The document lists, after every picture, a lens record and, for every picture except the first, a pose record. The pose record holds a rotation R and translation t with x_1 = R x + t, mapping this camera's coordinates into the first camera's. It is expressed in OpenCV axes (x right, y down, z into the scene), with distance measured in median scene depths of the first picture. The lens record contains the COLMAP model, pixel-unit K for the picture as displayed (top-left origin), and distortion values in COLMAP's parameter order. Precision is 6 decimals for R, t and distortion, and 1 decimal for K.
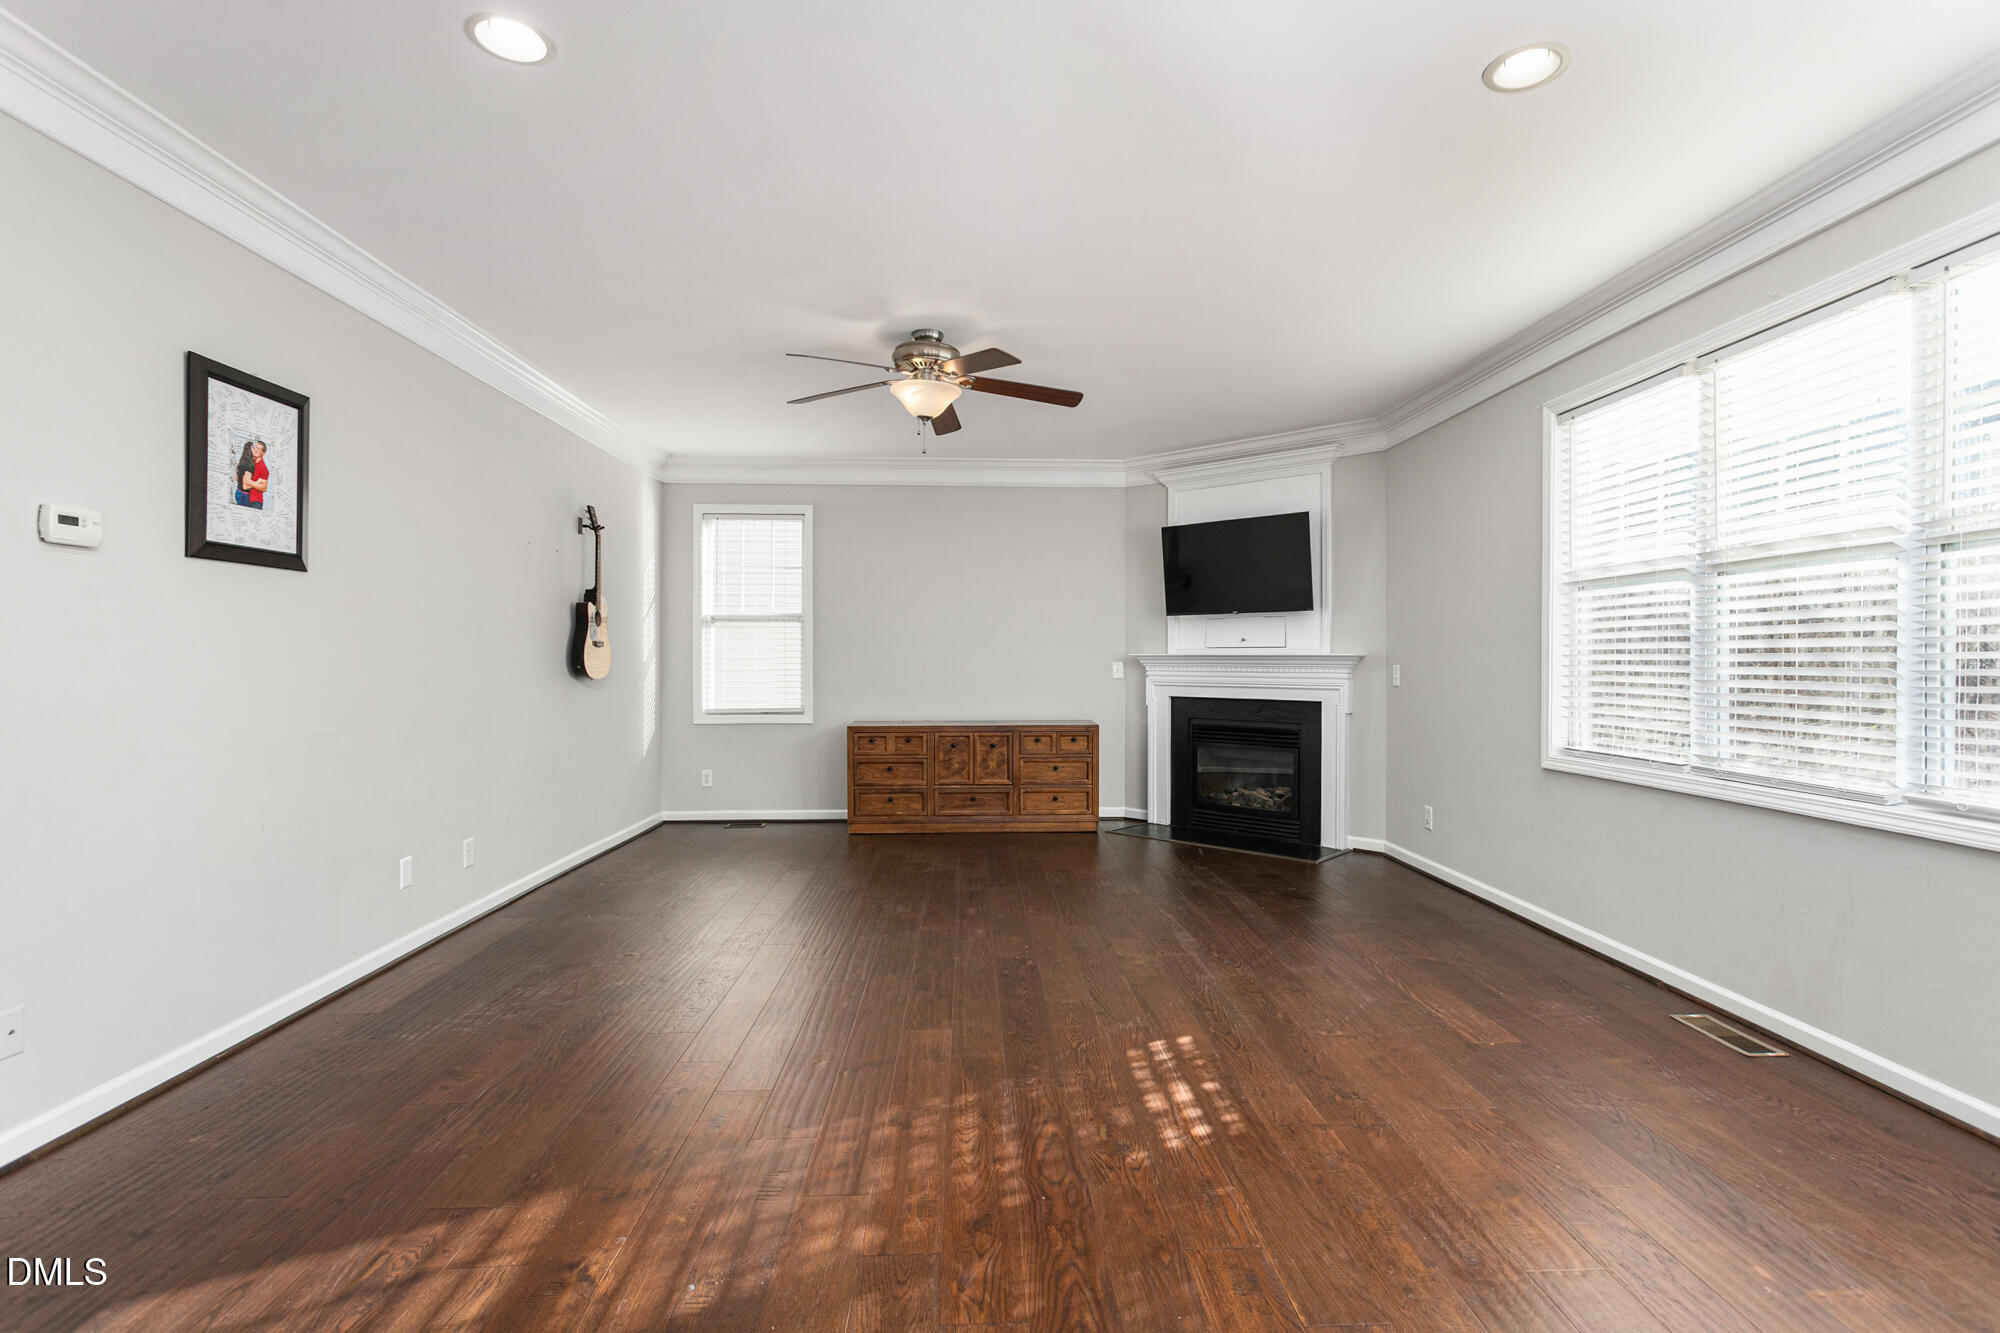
lens RADIAL K [[959.8, 0, 1005.2], [0, 959.8, 662.1], [0, 0, 1]] dist [0.003375, 0.003235]
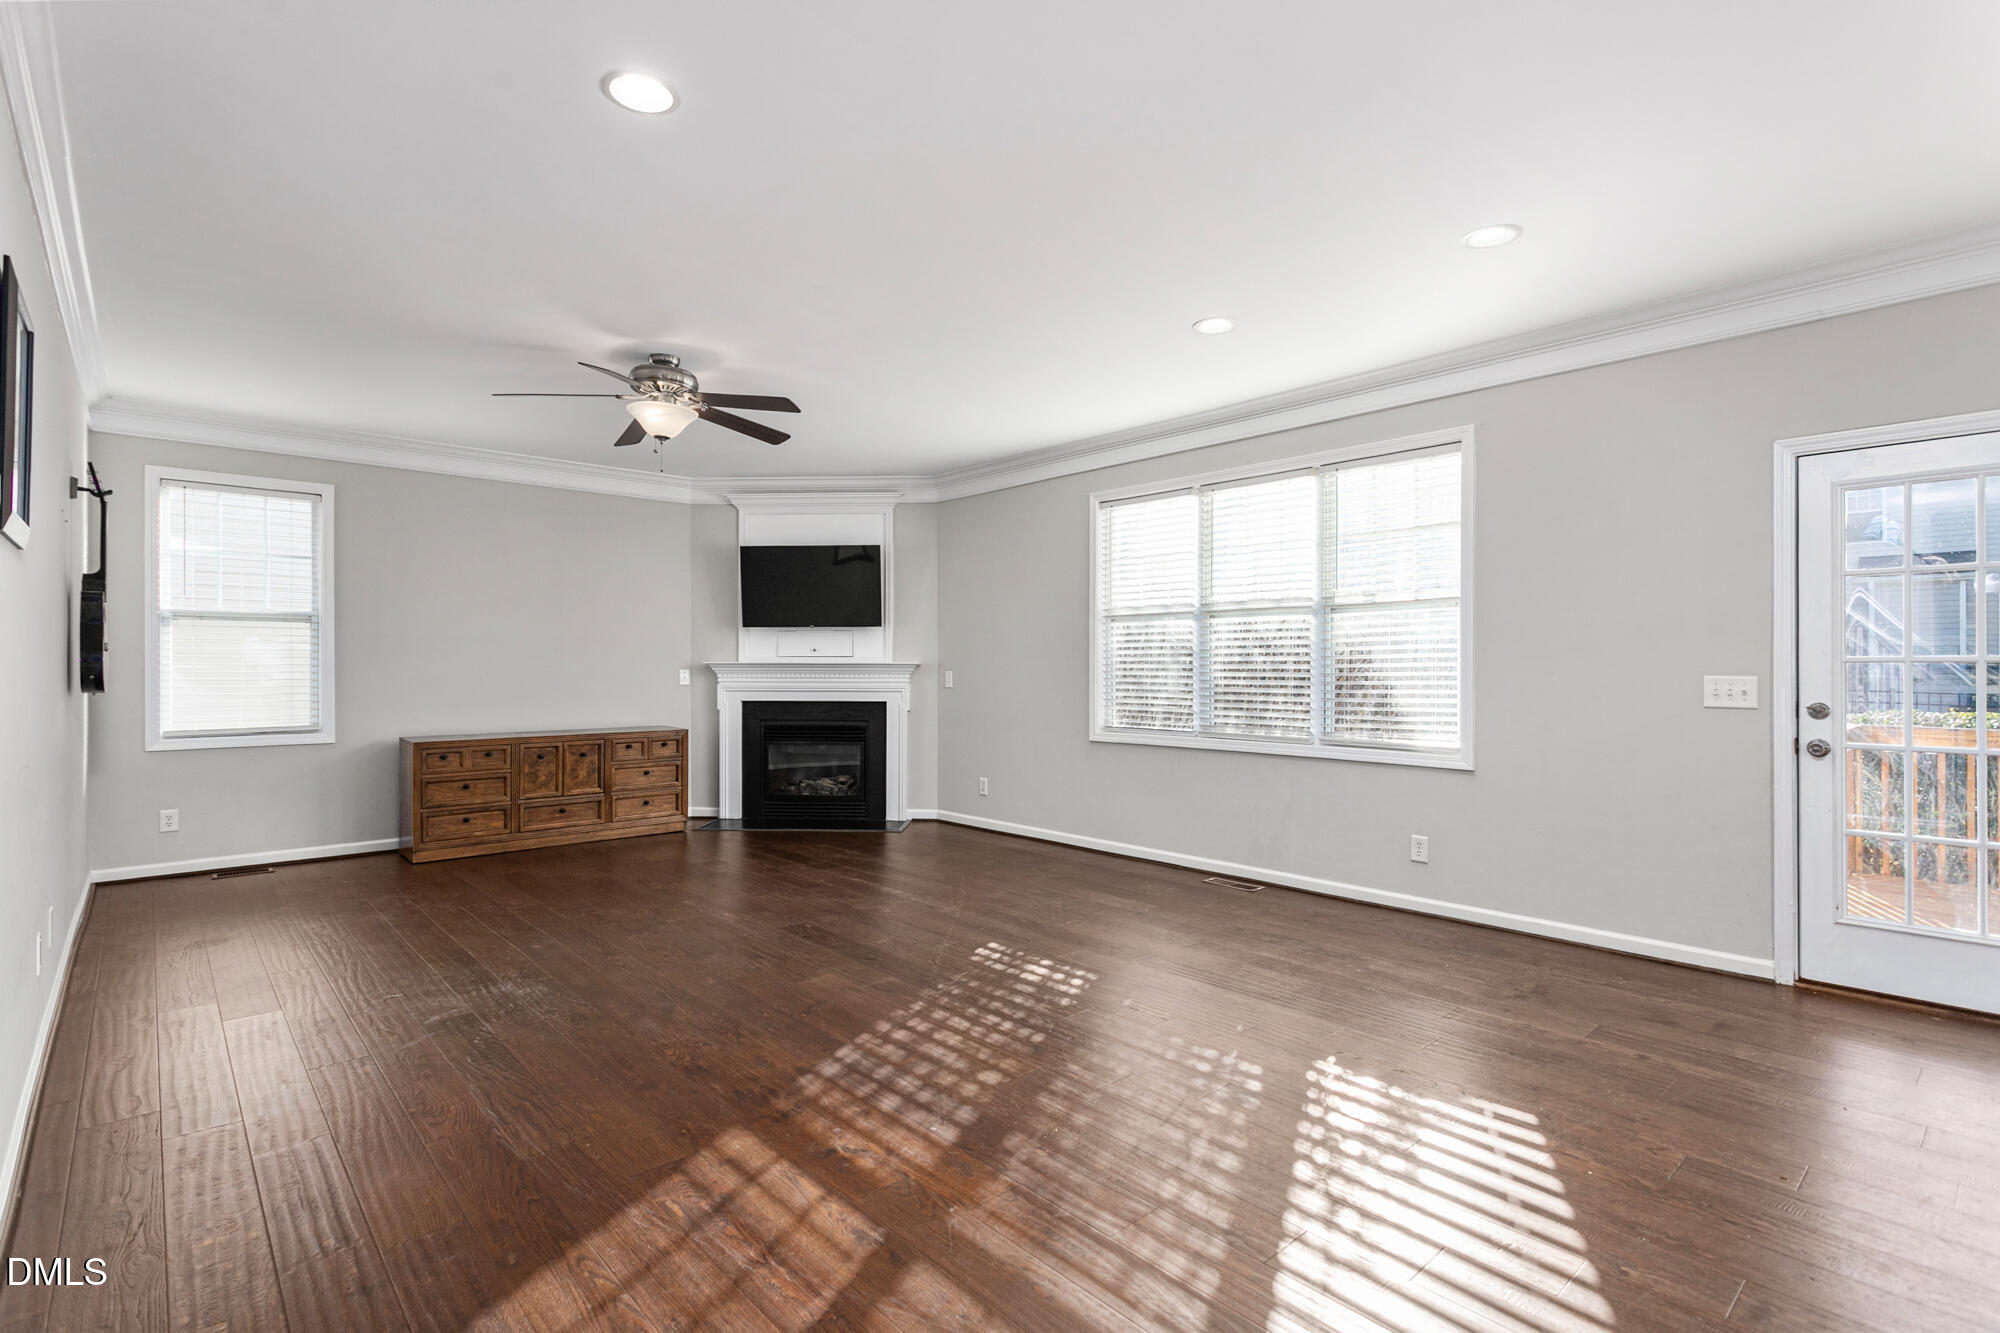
lens RADIAL K [[959.8, 0, 997.5], [0, 959.8, 666.2], [0, 0, 1]] dist [0.003375, 0.003235]
pose [[0.773593, 0.000428, 0.633682, -0.468414], [0.001248, 0.999997, -0.002199, -0.001487], [-0.633681, 0.002491, 0.773590, -0.045853]]
